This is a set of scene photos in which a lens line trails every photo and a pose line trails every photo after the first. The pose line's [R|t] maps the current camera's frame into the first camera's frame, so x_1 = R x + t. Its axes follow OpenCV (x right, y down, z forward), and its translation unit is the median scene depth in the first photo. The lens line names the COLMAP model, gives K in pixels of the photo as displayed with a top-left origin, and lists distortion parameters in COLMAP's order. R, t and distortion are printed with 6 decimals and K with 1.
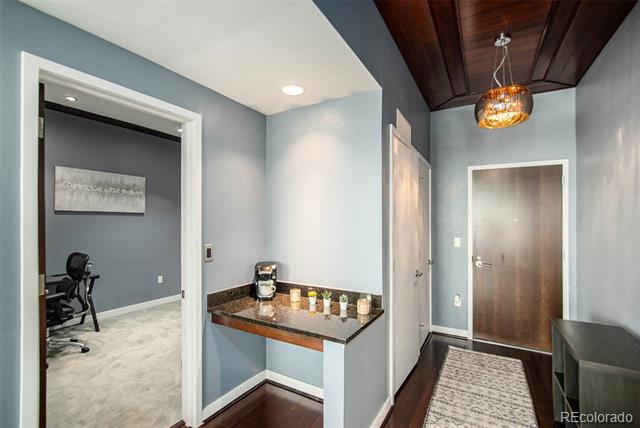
lens RADIAL K [[287.8, 0, 321.1], [0, 287.8, 221.0], [0, 0, 1]] dist [-0.029538, -0.000006]
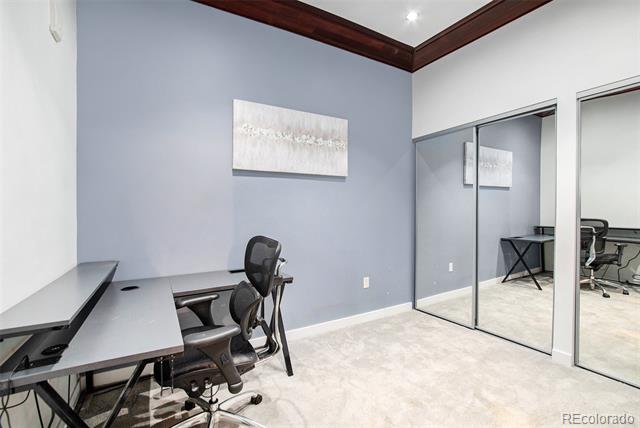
lens RADIAL K [[286.2, 0, 320.0], [0, 286.2, 214.0], [0, 0, 1]] dist [-0.078616, -0.000048]
pose [[0.871315, 0.004807, -0.490701, -0.408944], [0.002367, 0.999899, 0.013998, 0.051540], [0.490719, -0.013359, 0.871216, 0.474469]]
